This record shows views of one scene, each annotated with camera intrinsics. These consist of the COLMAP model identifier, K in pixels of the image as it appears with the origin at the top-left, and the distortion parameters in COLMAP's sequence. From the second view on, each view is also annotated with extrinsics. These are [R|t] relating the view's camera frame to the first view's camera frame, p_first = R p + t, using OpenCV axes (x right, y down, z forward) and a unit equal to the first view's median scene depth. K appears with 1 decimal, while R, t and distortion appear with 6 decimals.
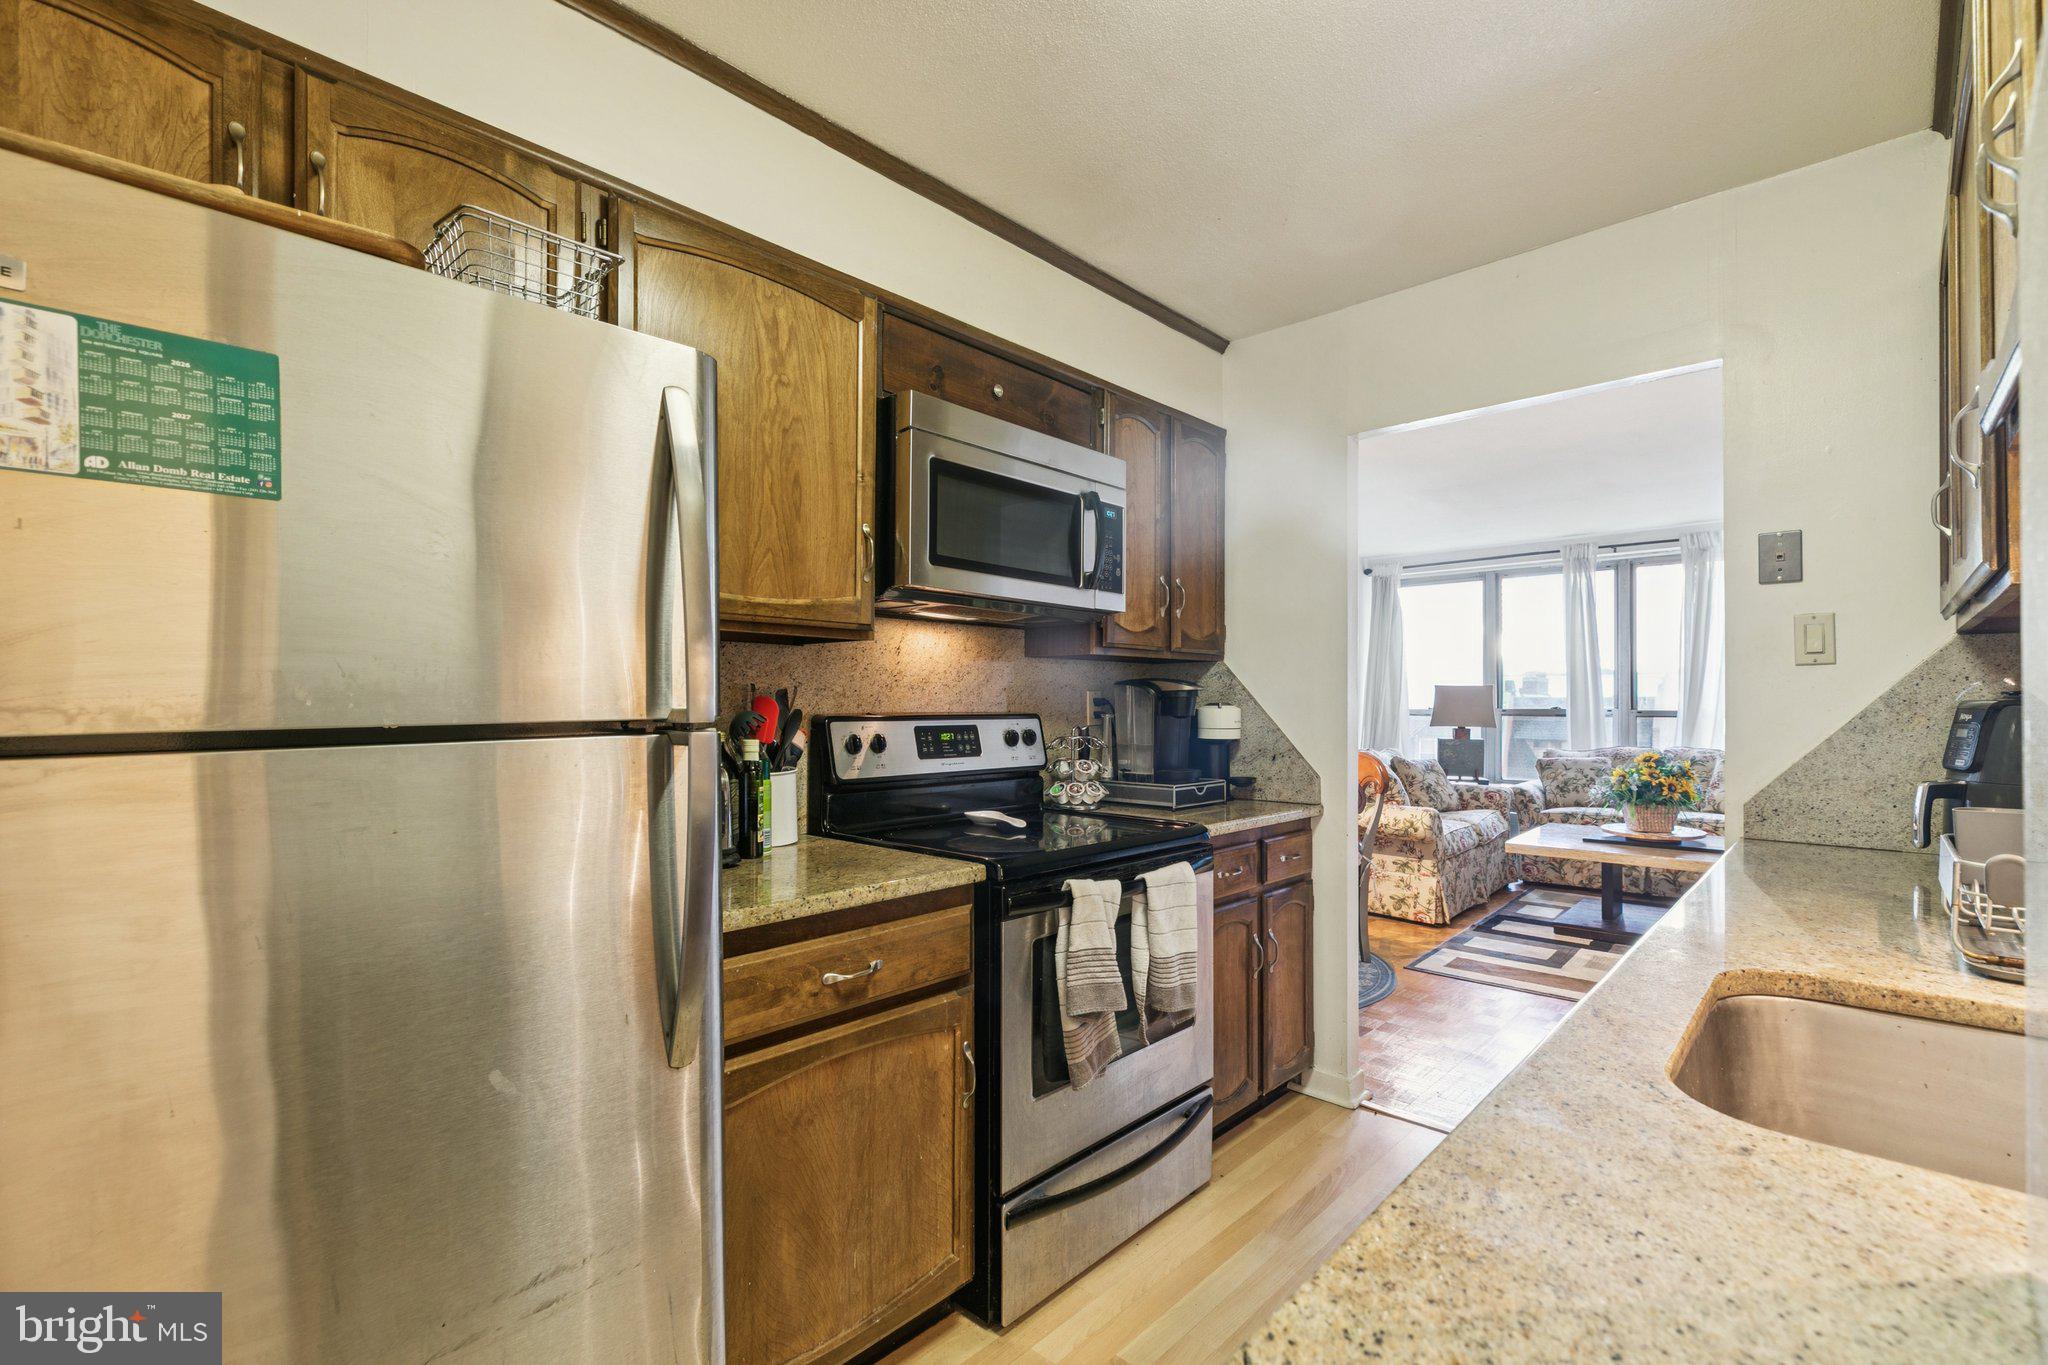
lens RADIAL K [[928.6, 0, 1024.0], [0, 928.6, 682.5], [0, 0, 1]] dist [0.002180, -0.000070]
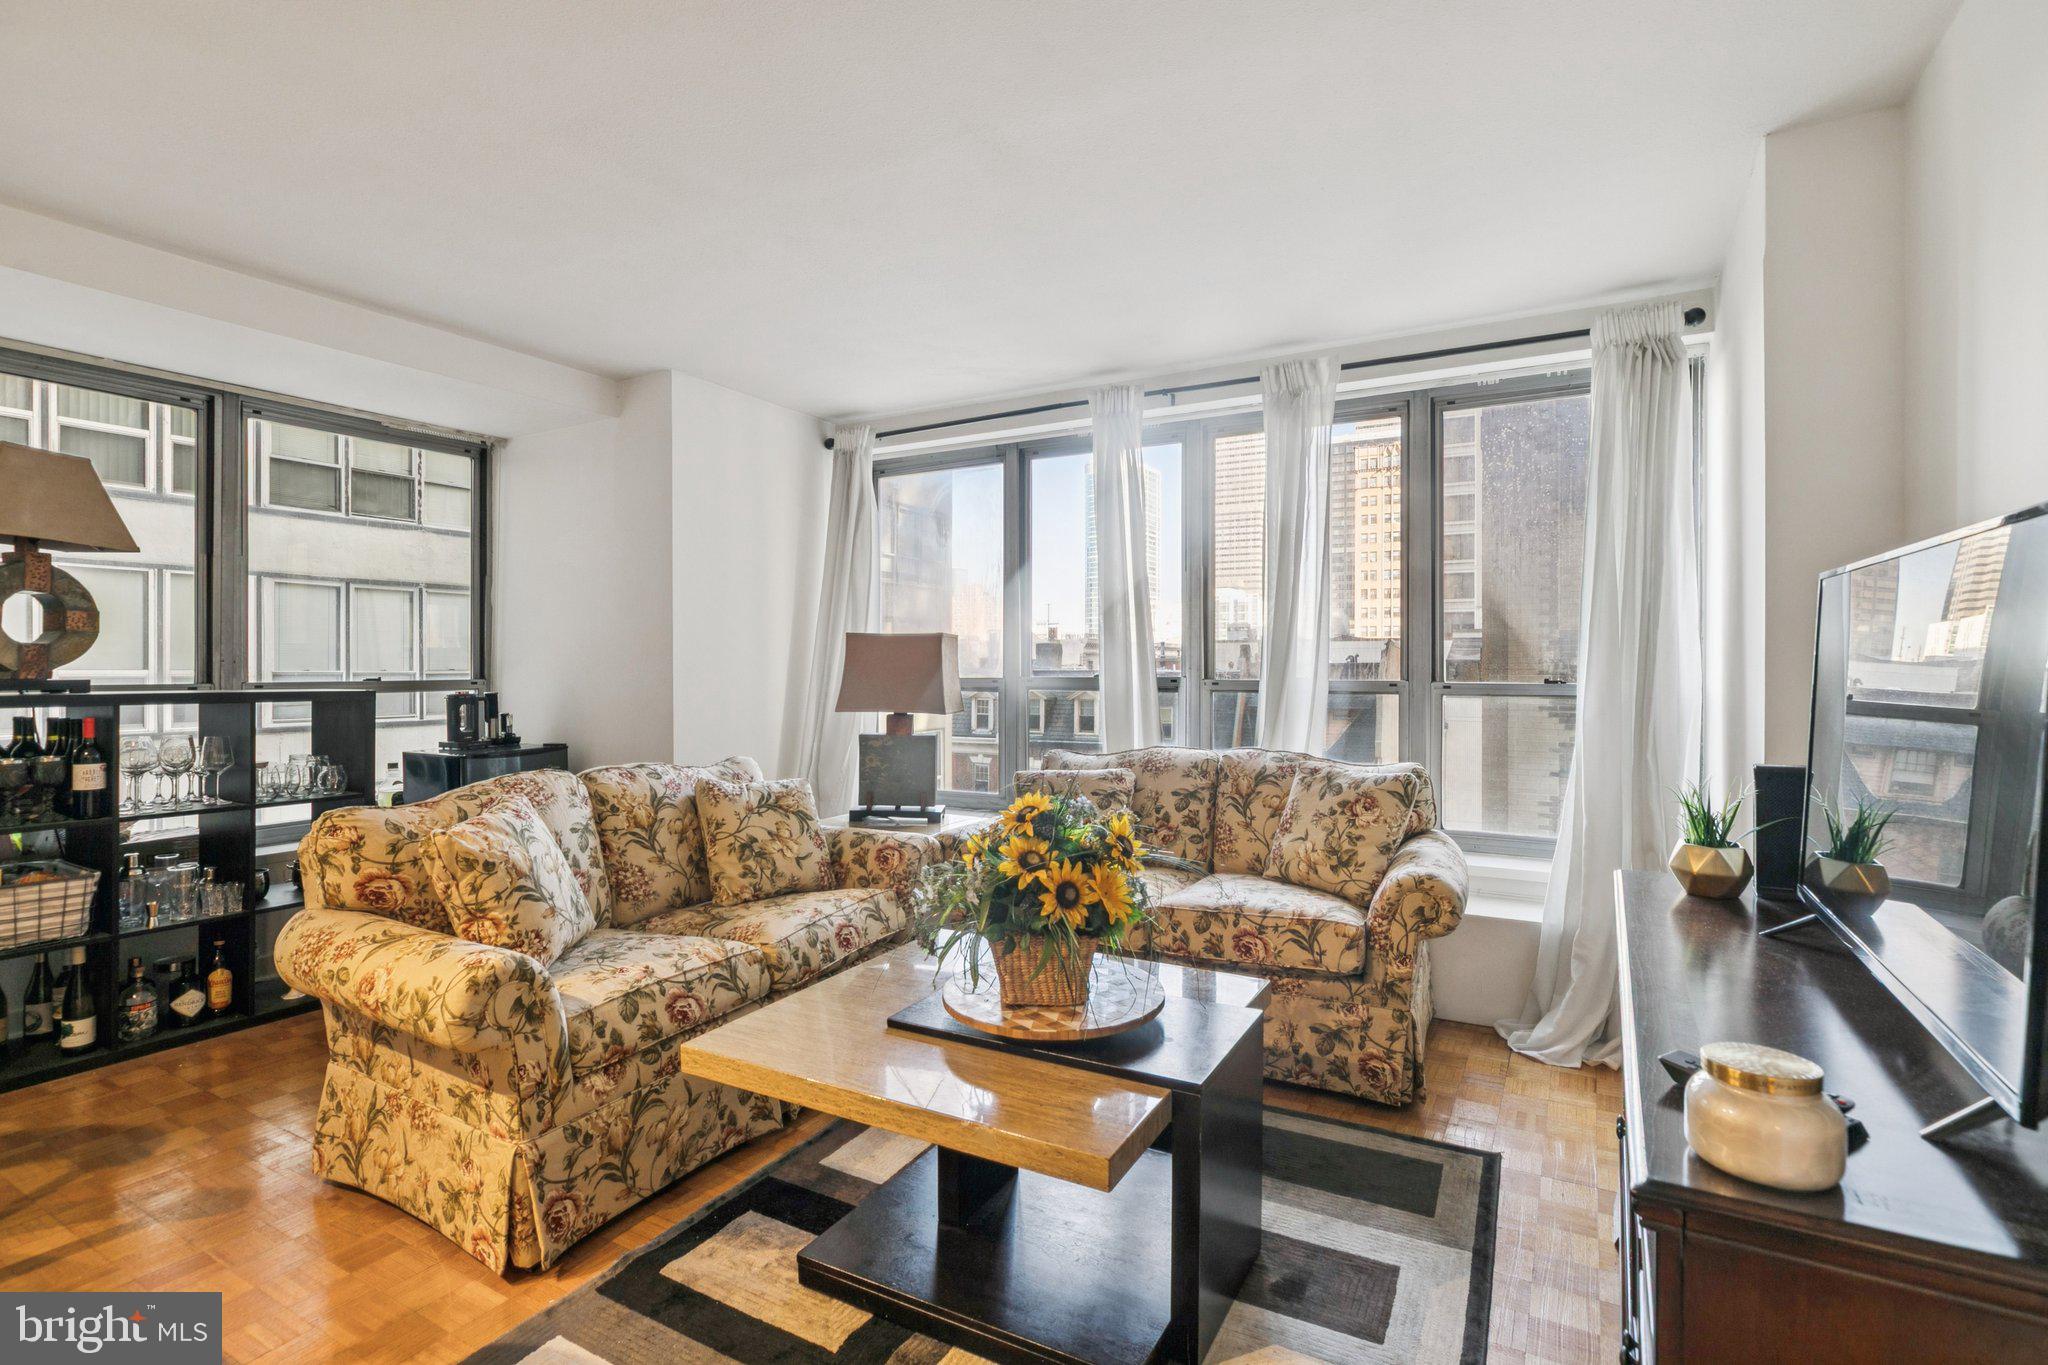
lens RADIAL K [[993.9, 0, 1024.4], [0, 993.9, 664.4], [0, 0, 1]] dist [-0.002067, -0.000235]
pose [[0.969996, 0.002617, 0.243107, 0.933156], [-0.006969, 0.999831, 0.017040, 0.023681], [-0.243021, -0.018223, 0.969850, 0.992352]]
